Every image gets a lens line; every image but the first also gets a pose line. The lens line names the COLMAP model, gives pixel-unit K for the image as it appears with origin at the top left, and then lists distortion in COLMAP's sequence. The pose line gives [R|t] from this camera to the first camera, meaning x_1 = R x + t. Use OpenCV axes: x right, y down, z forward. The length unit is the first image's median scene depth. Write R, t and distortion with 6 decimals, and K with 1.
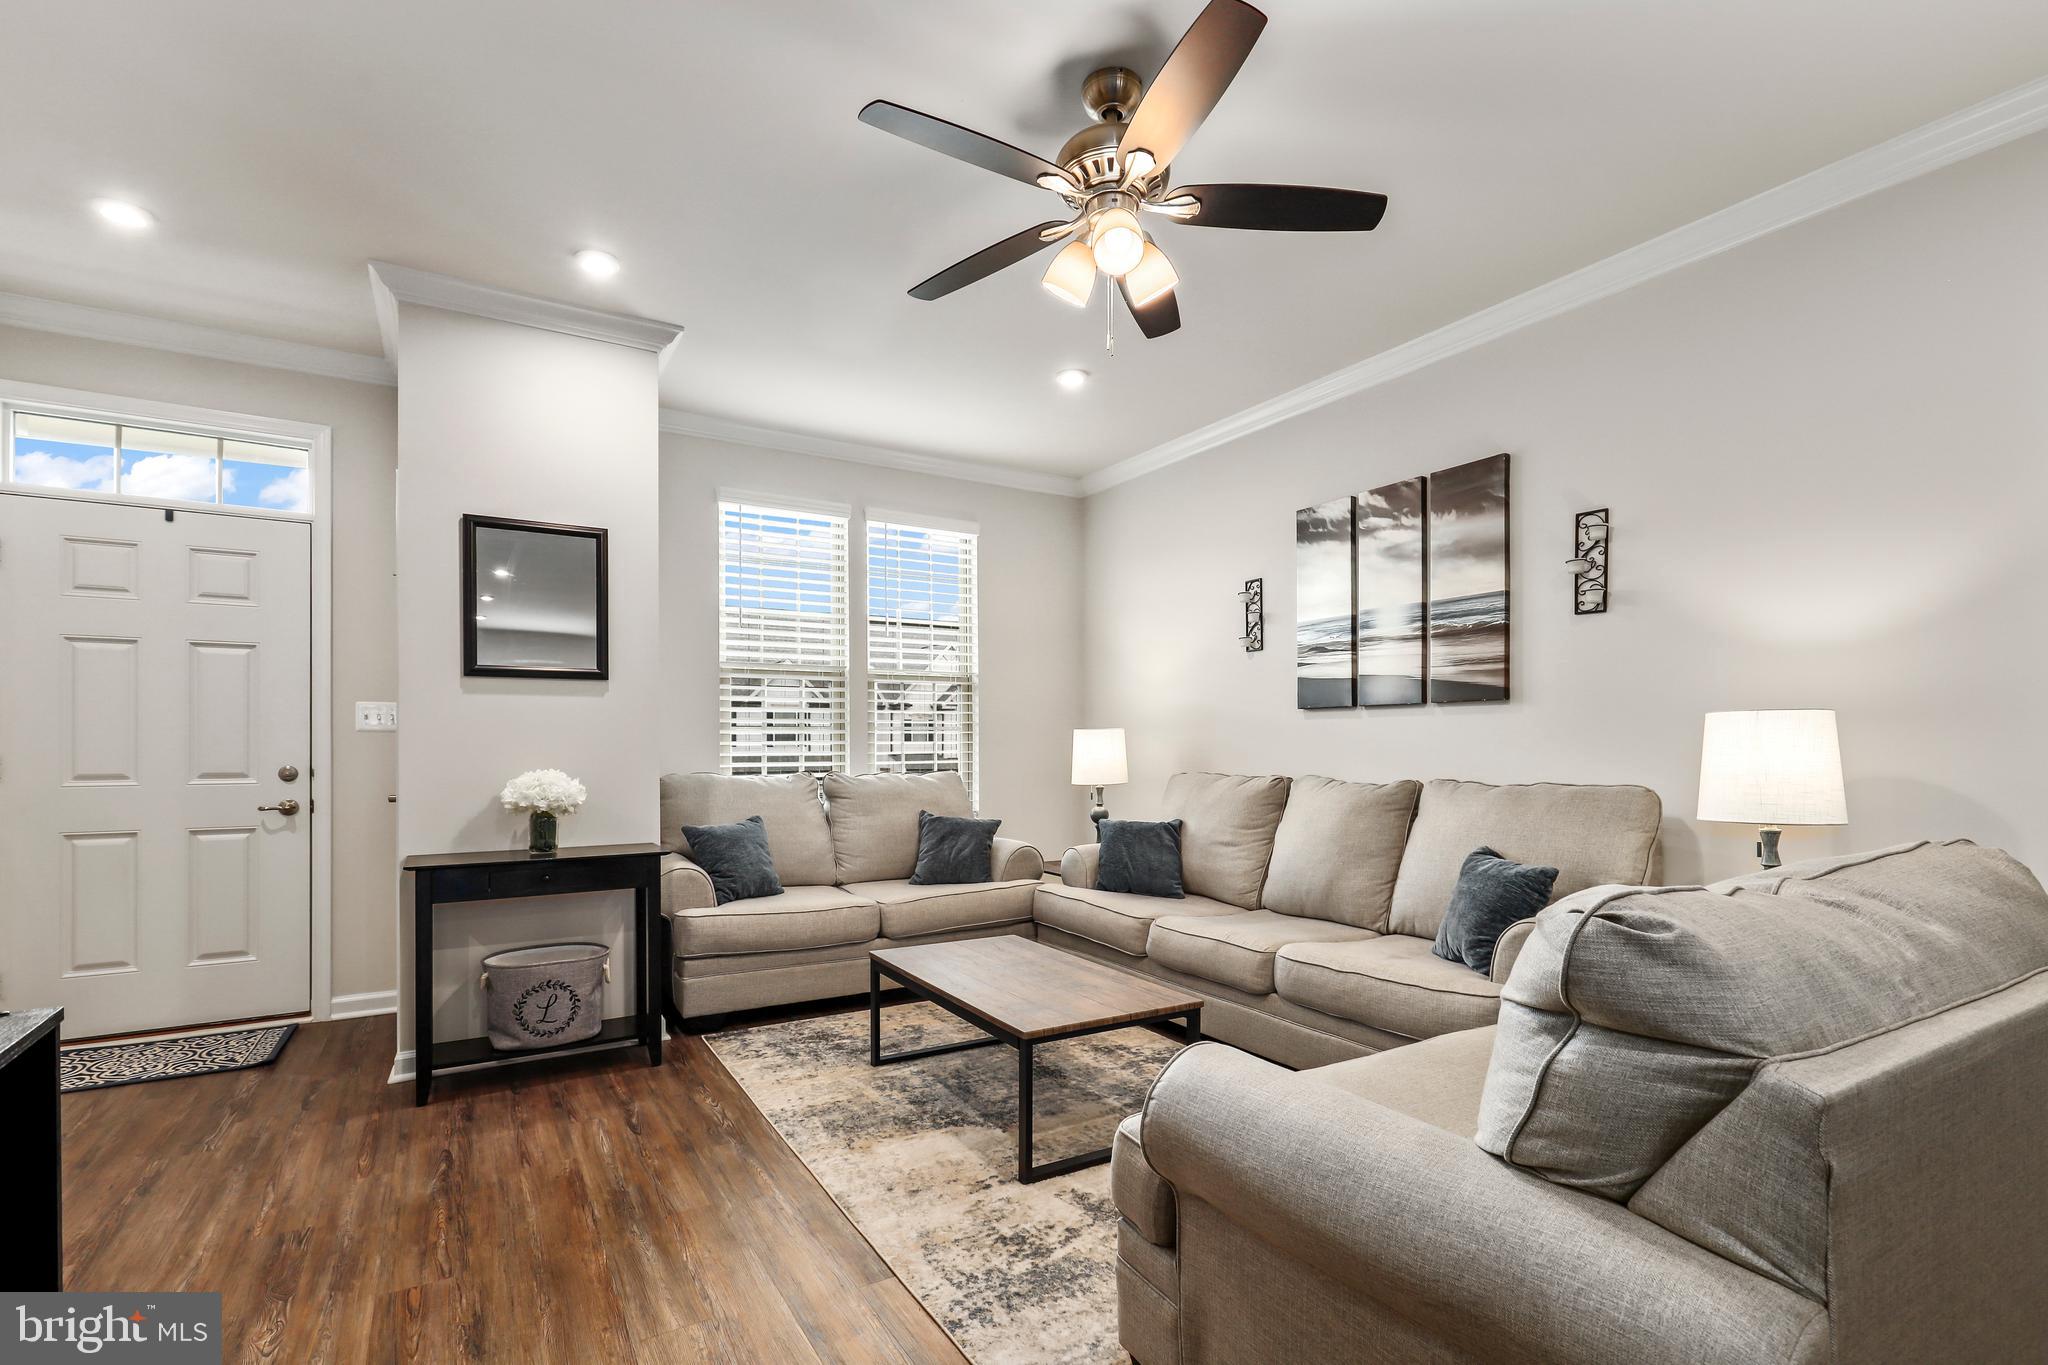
lens RADIAL K [[936.1, 0, 1012.3], [0, 936.1, 740.3], [0, 0, 1]] dist [0.002192, 0.000275]
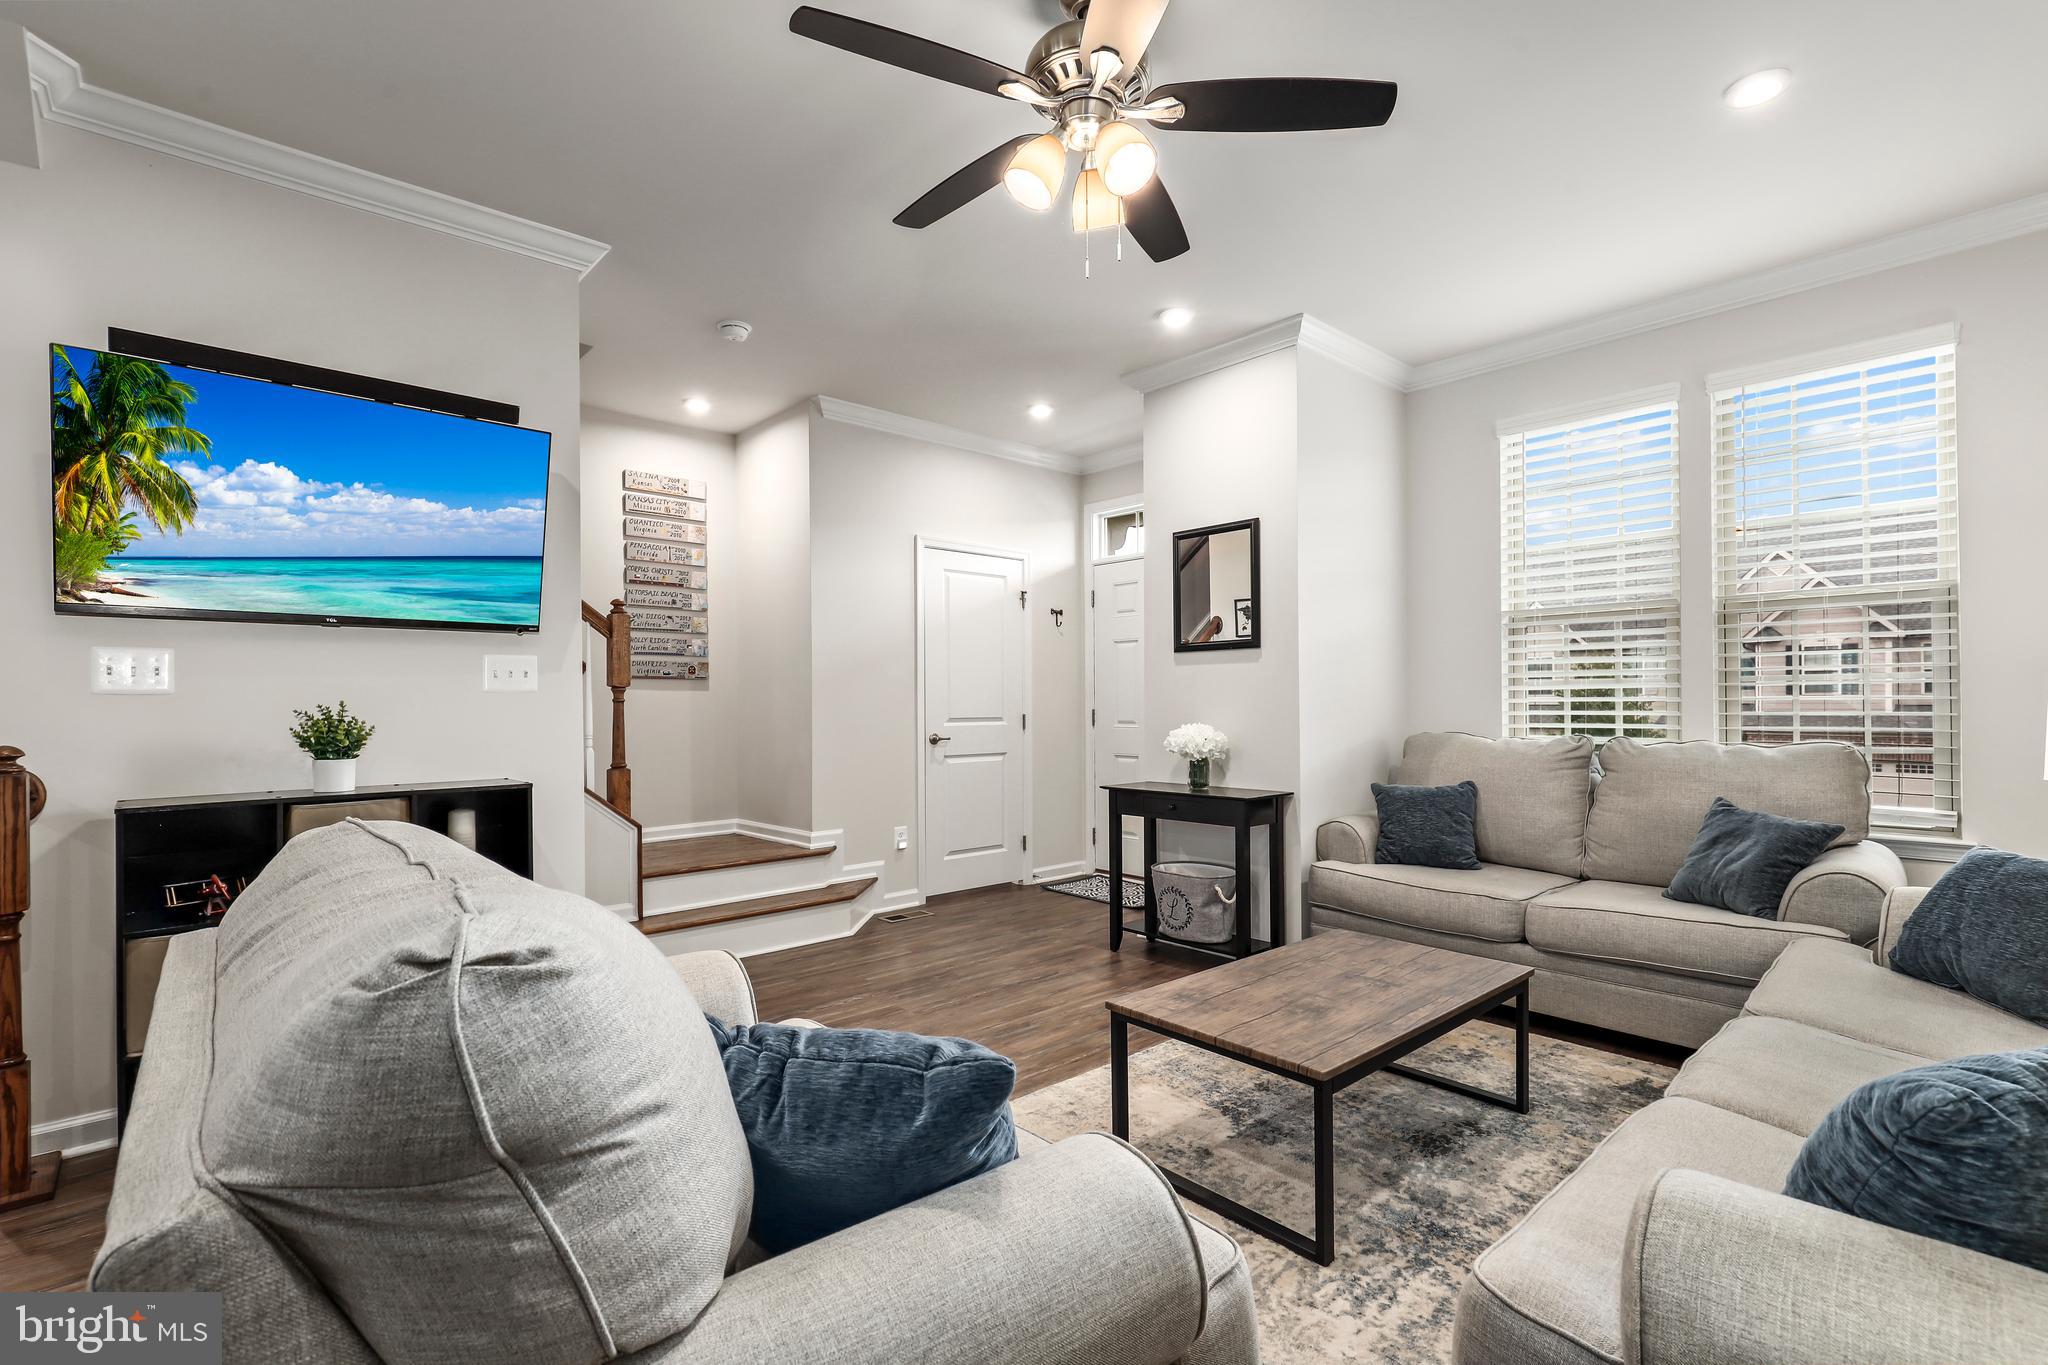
lens RADIAL K [[921.4, 0, 1026.7], [0, 921.4, 708.5], [0, 0, 1]] dist [-0.001332, -0.000166]
pose [[0.199119, 0.005494, -0.979960, 0.595637], [0.009032, 0.999932, 0.007441, 0.000051], [0.979934, -0.010332, 0.199056, 0.468411]]
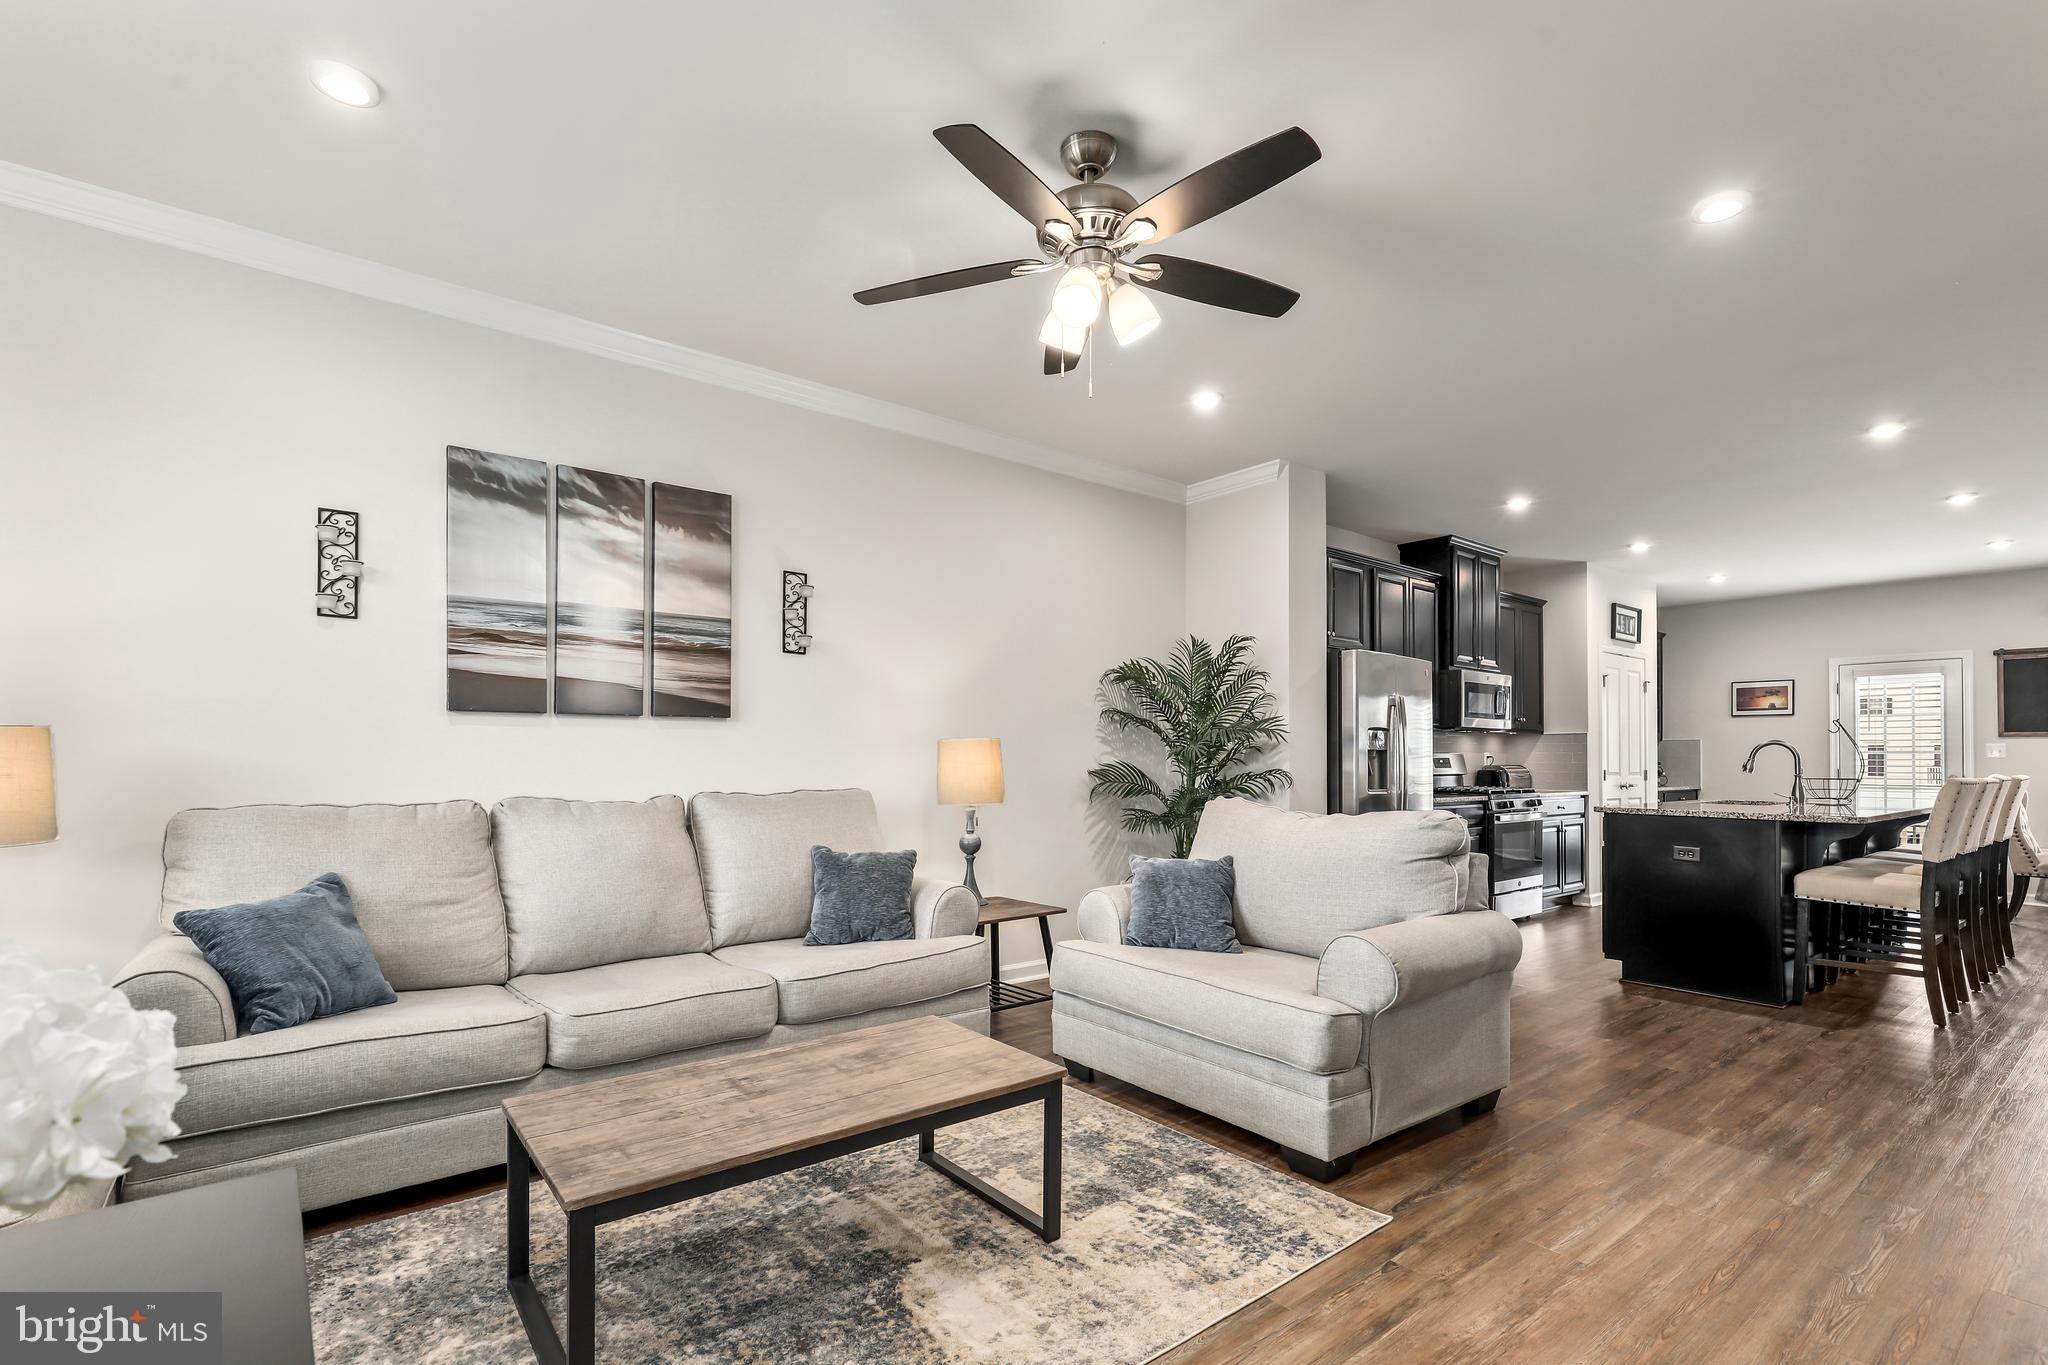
lens RADIAL K [[954.3, 0, 1026.0], [0, 954.3, 745.0], [0, 0, 1]] dist [0.001853, 0.000112]
pose [[-0.136695, 0.012069, 0.990540, -0.591441], [-0.005008, 0.999905, -0.012874, 0.001658], [-0.990600, -0.006721, -0.136622, 0.749512]]
